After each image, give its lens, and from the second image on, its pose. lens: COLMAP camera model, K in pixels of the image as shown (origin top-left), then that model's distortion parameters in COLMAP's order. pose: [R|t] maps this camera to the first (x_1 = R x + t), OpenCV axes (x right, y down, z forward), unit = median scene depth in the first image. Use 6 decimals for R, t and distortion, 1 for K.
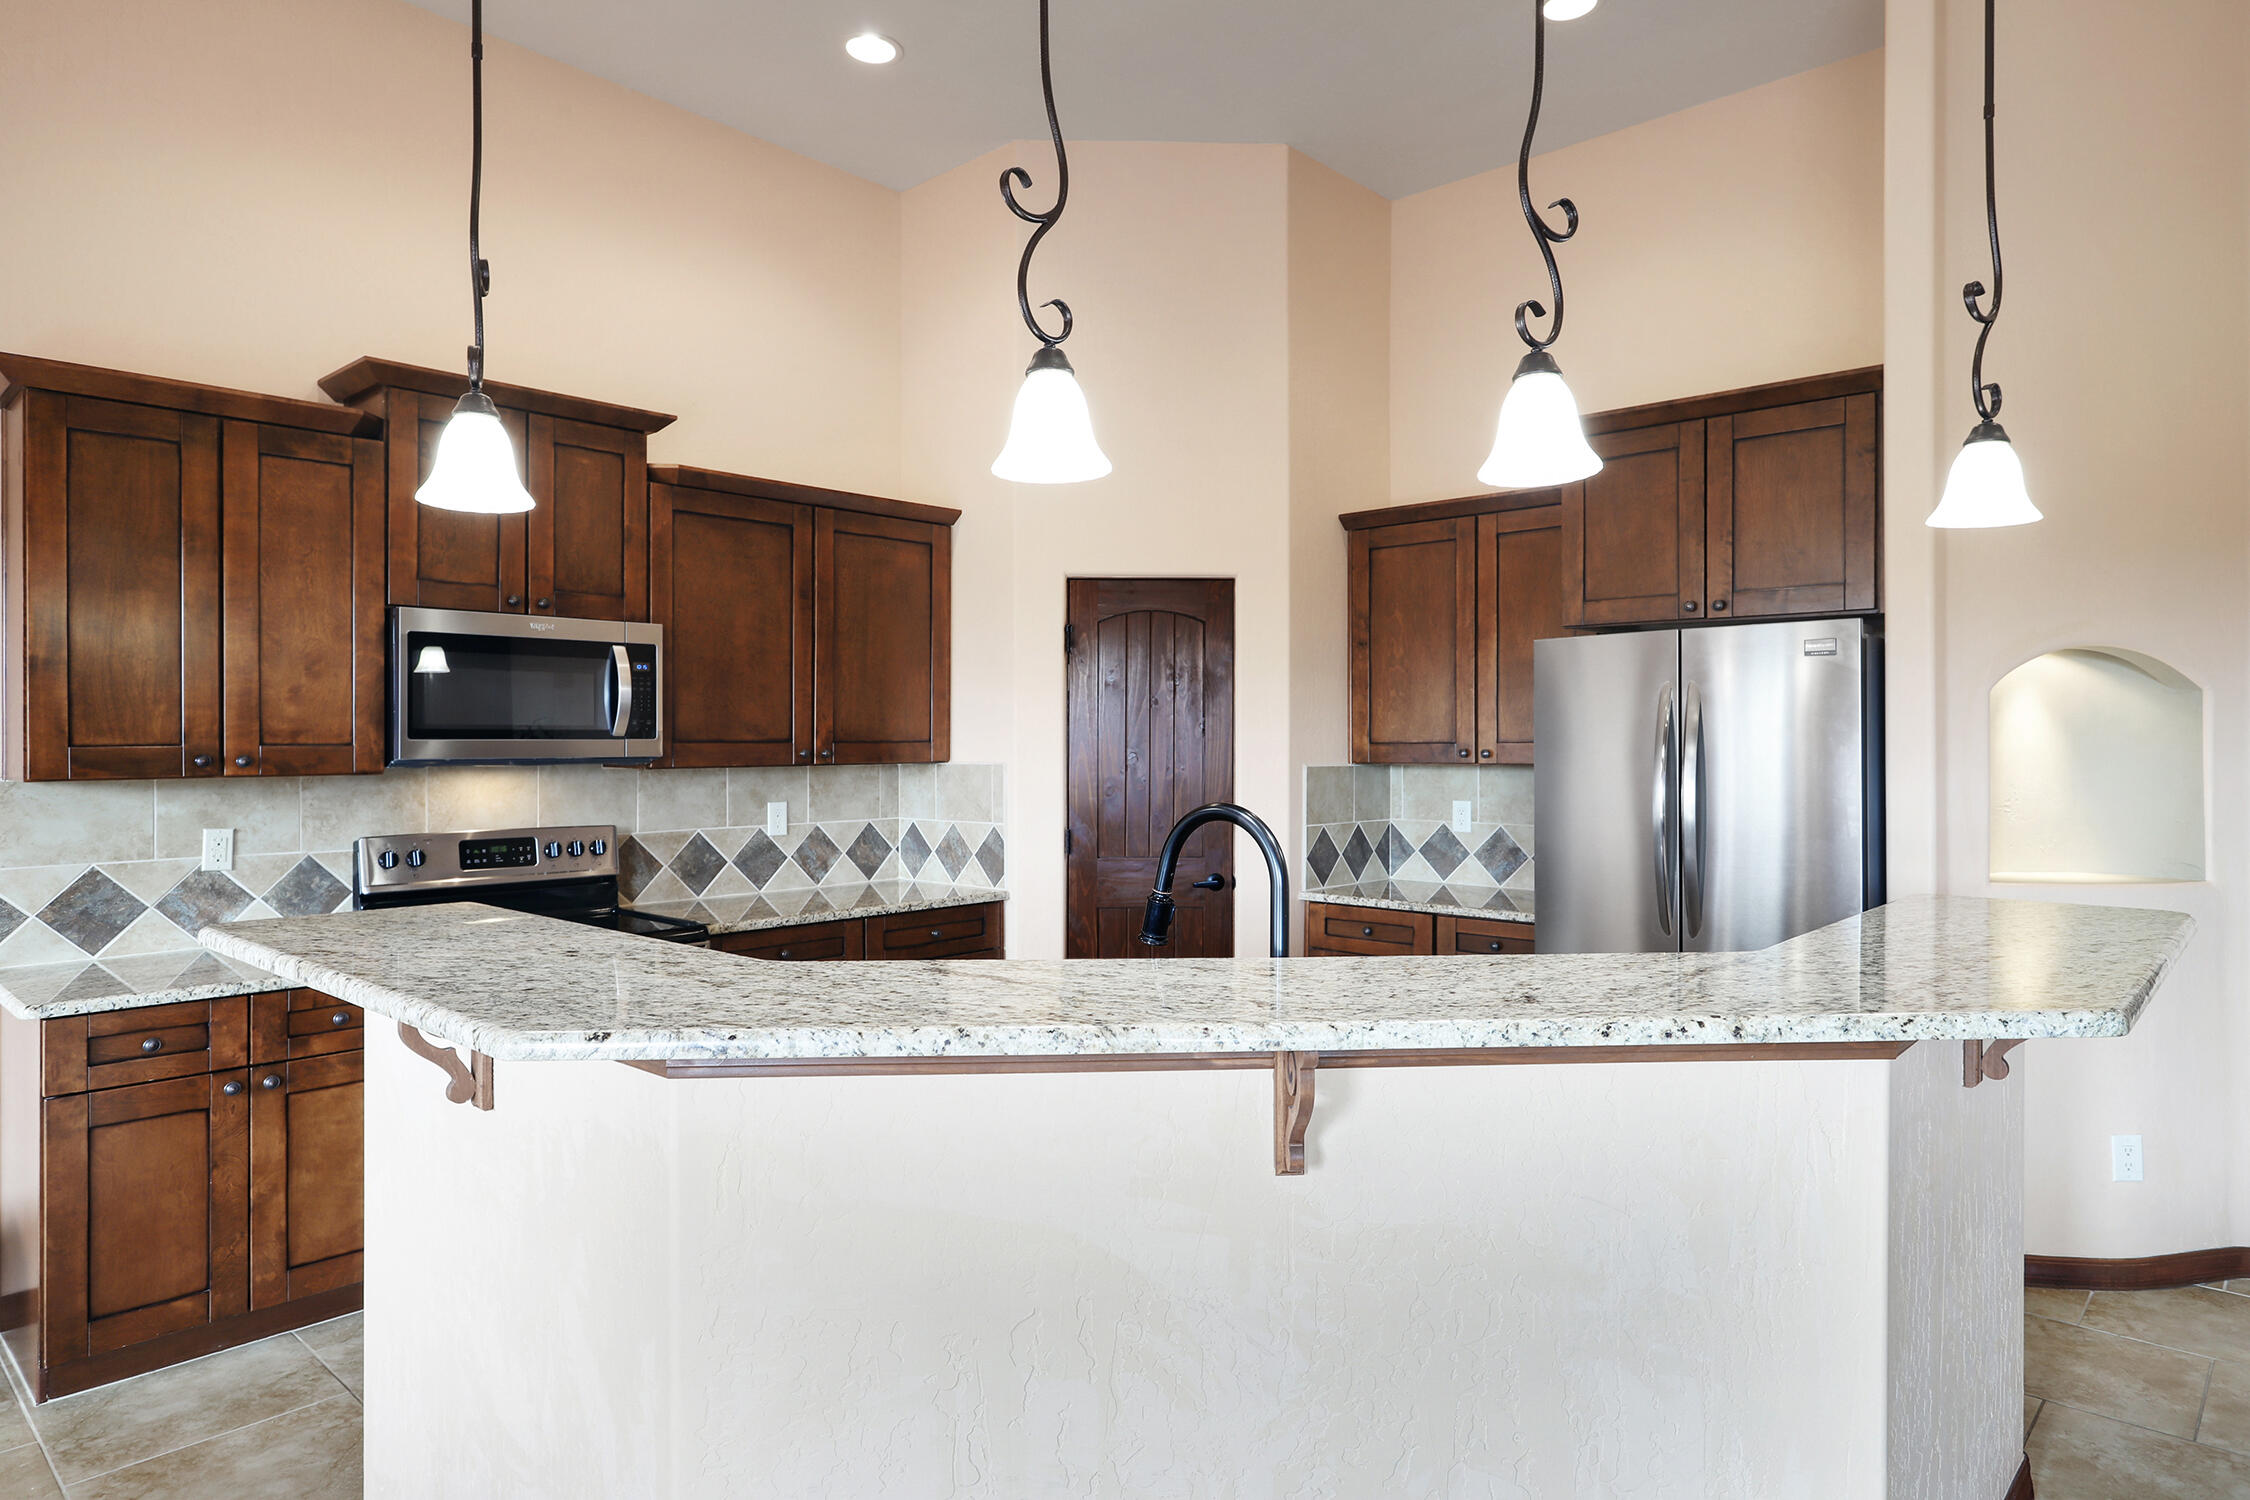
lens RADIAL K [[1320.8, 0, 1125.0], [0, 1320.8, 750.0], [0, 0, 1]] dist [0.005806, 0.003019]
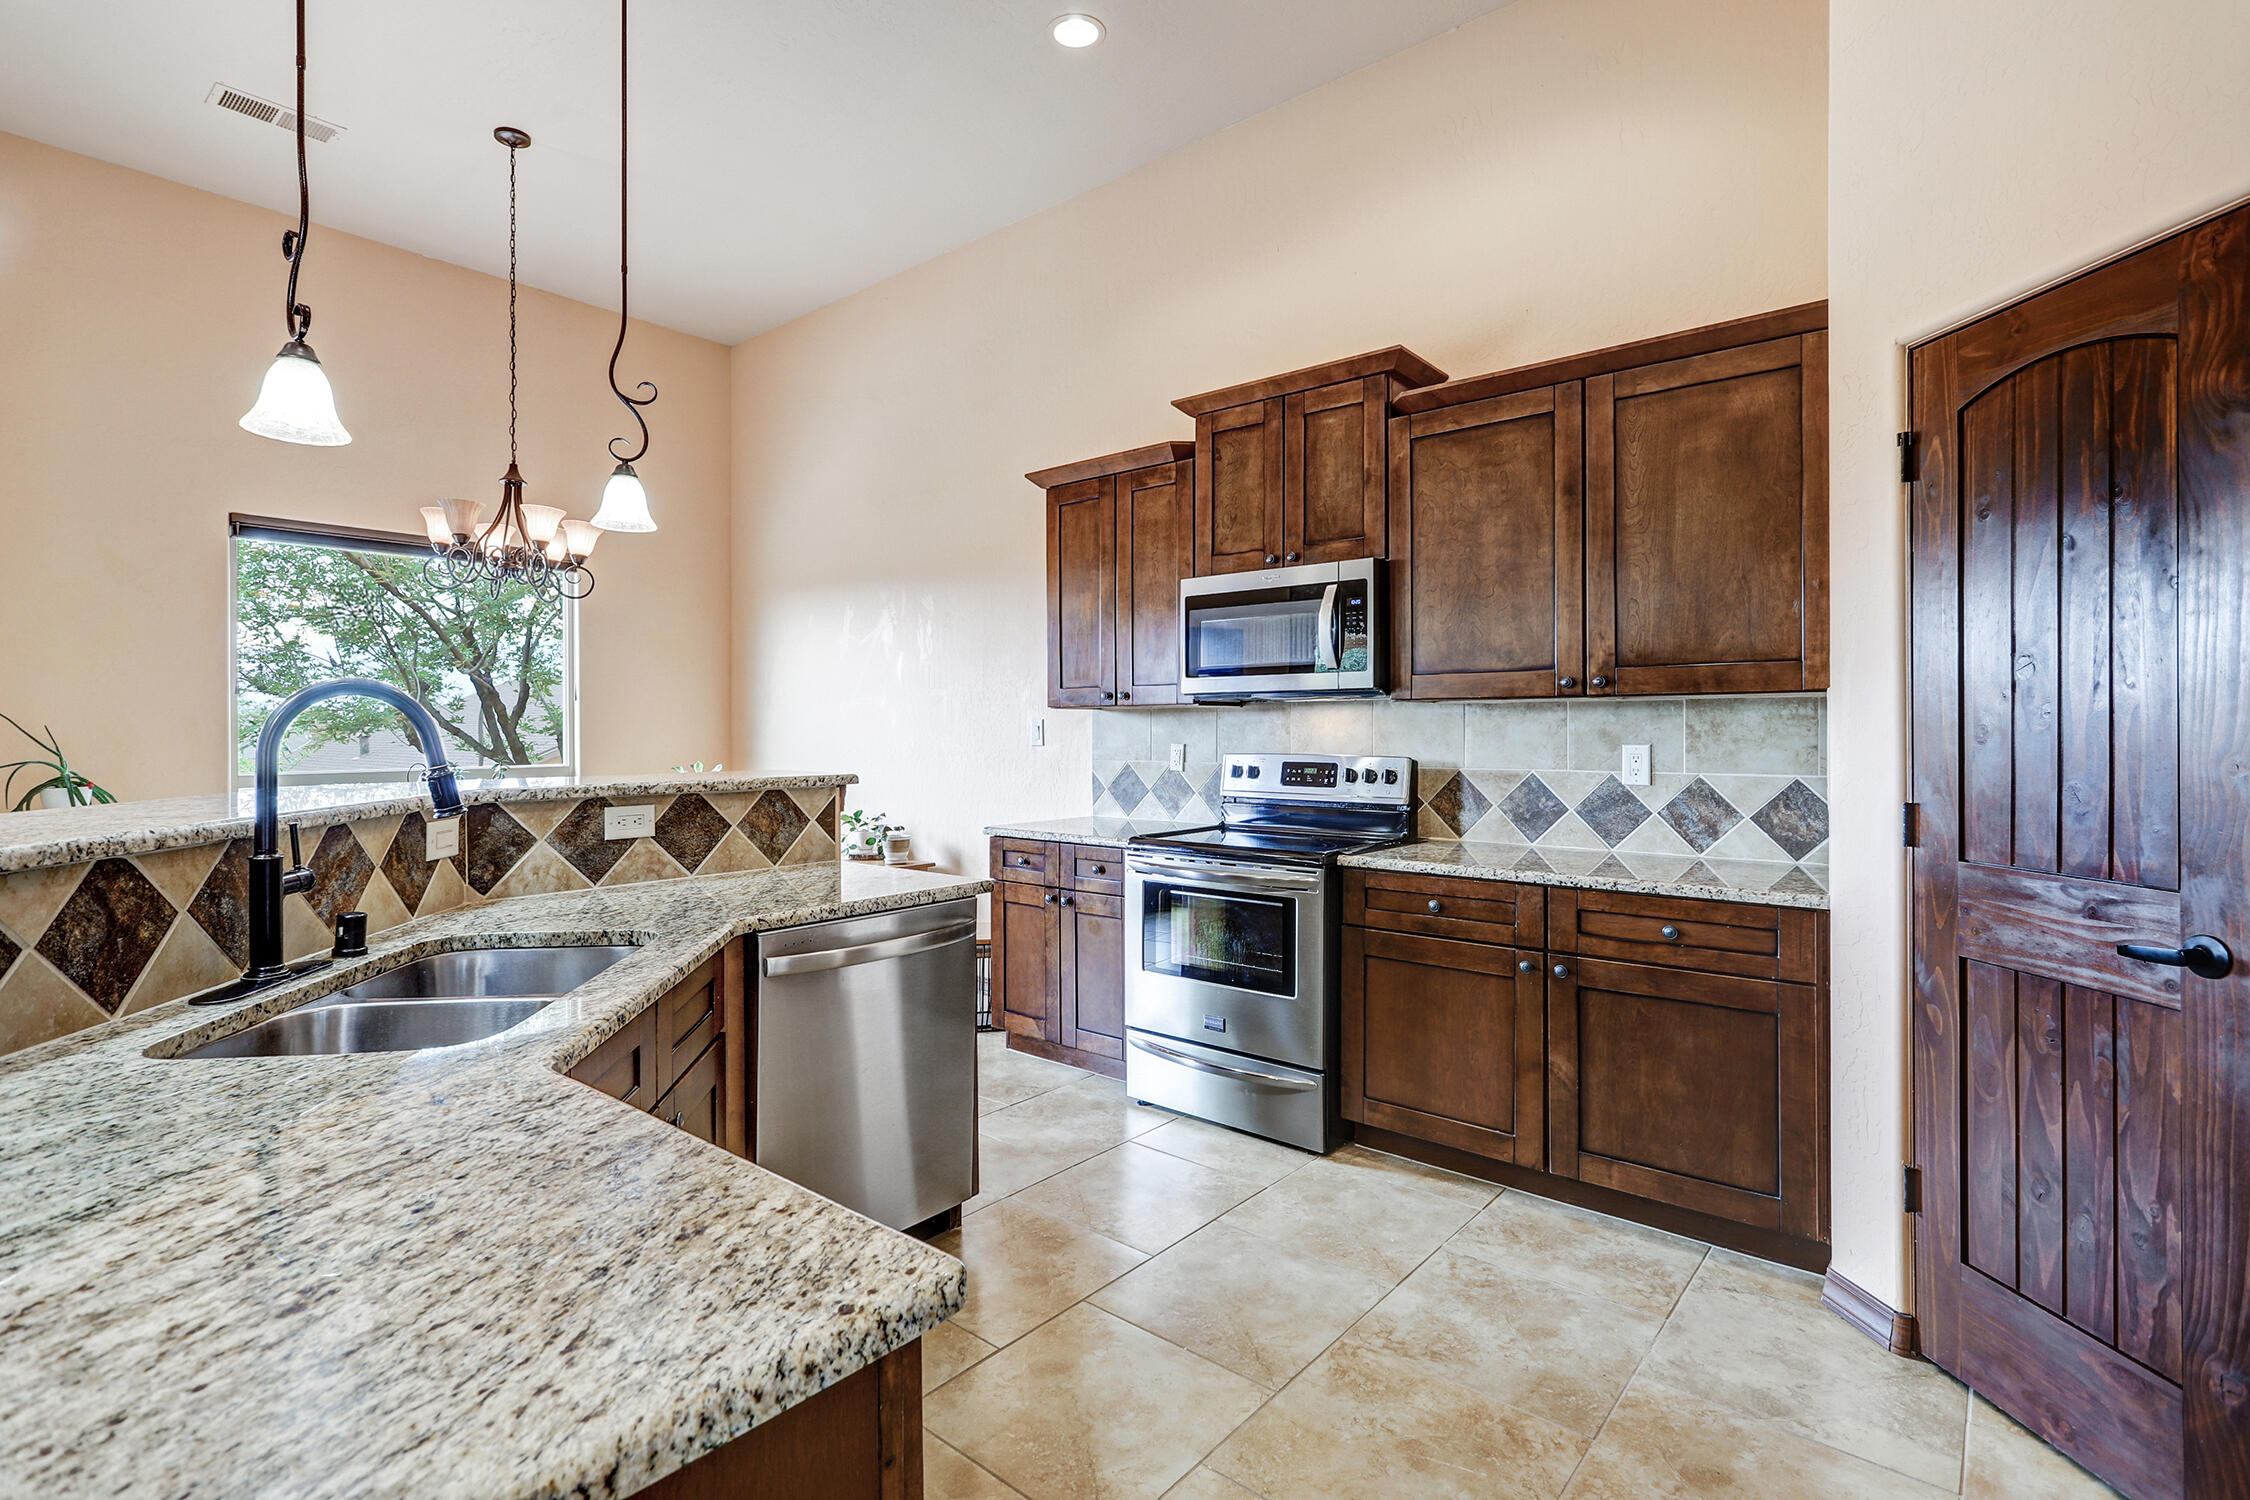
lens RADIAL K [[1069.0, 0, 1123.2], [0, 1069.0, 728.6], [0, 0, 1]] dist [-0.001020, -0.000065]
pose [[0.045303, 0.001298, -0.998972, 0.434758], [-0.005895, 0.999982, 0.001032, 0.034519], [0.998956, 0.005843, 0.045309, 0.730002]]
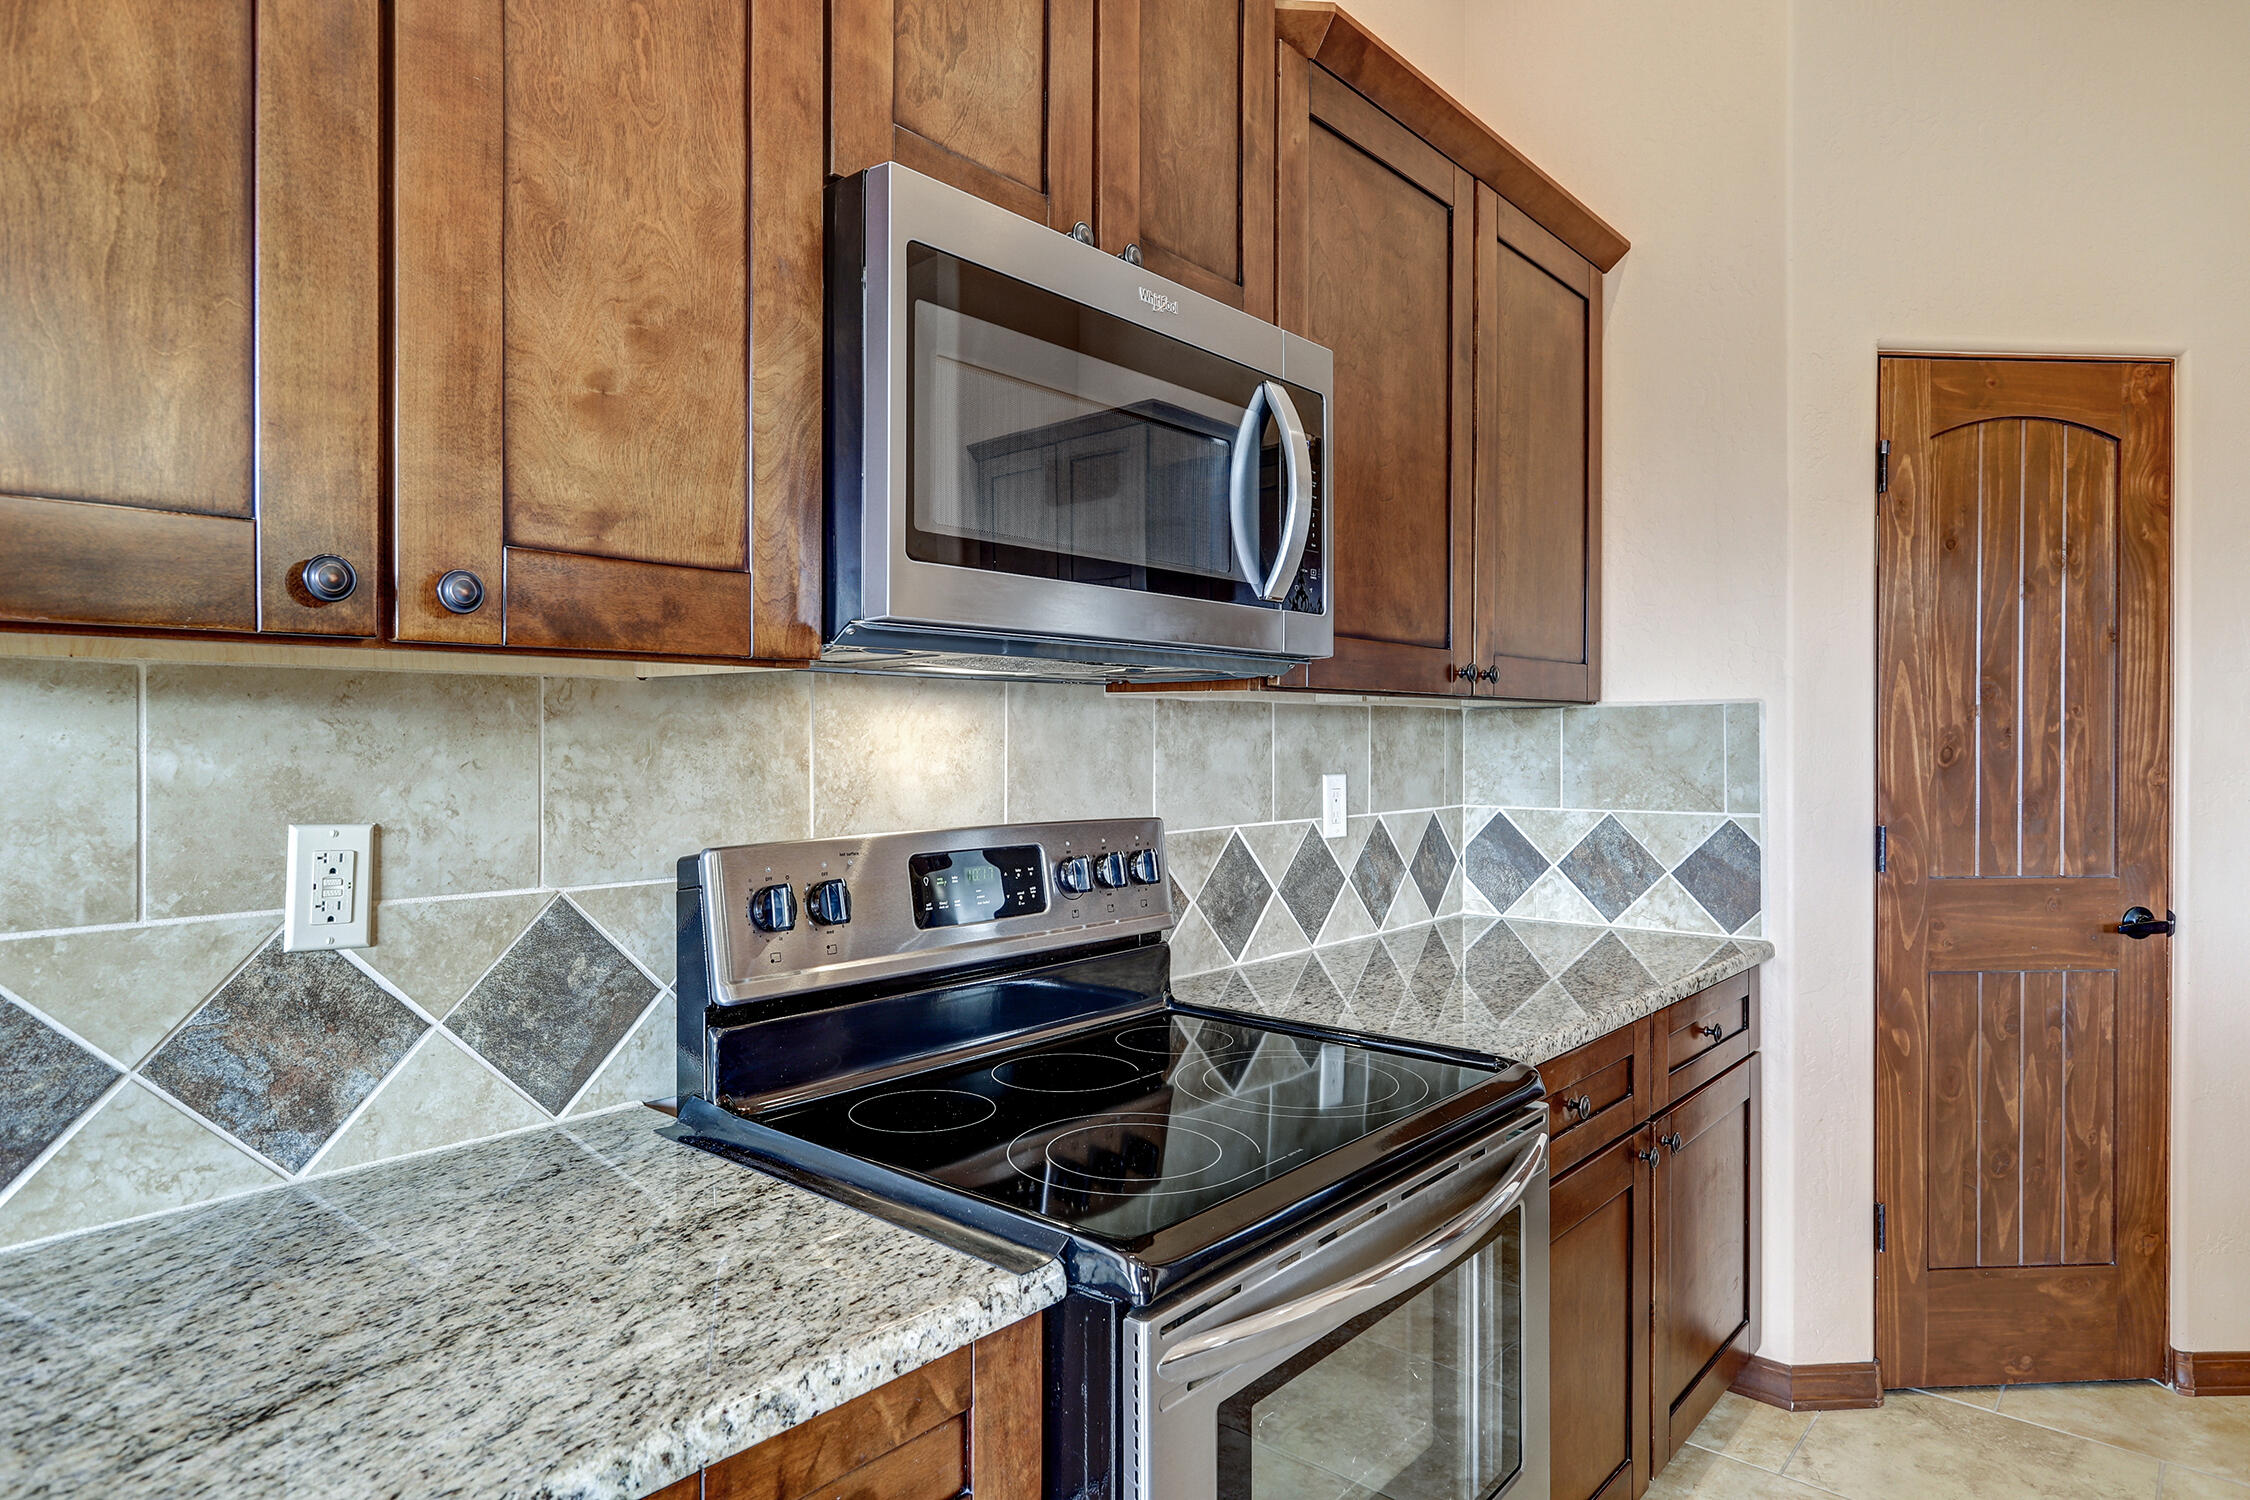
lens RADIAL K [[1293.5, 0, 1124.1], [0, 1293.5, 744.2], [0, 0, 1]] dist [-0.000890, -0.001569]
pose [[0.999385, 0.000593, 0.035064, -0.408961], [-0.000466, 0.999993, -0.003647, 0.033097], [-0.035066, 0.003629, 0.999378, 0.549880]]
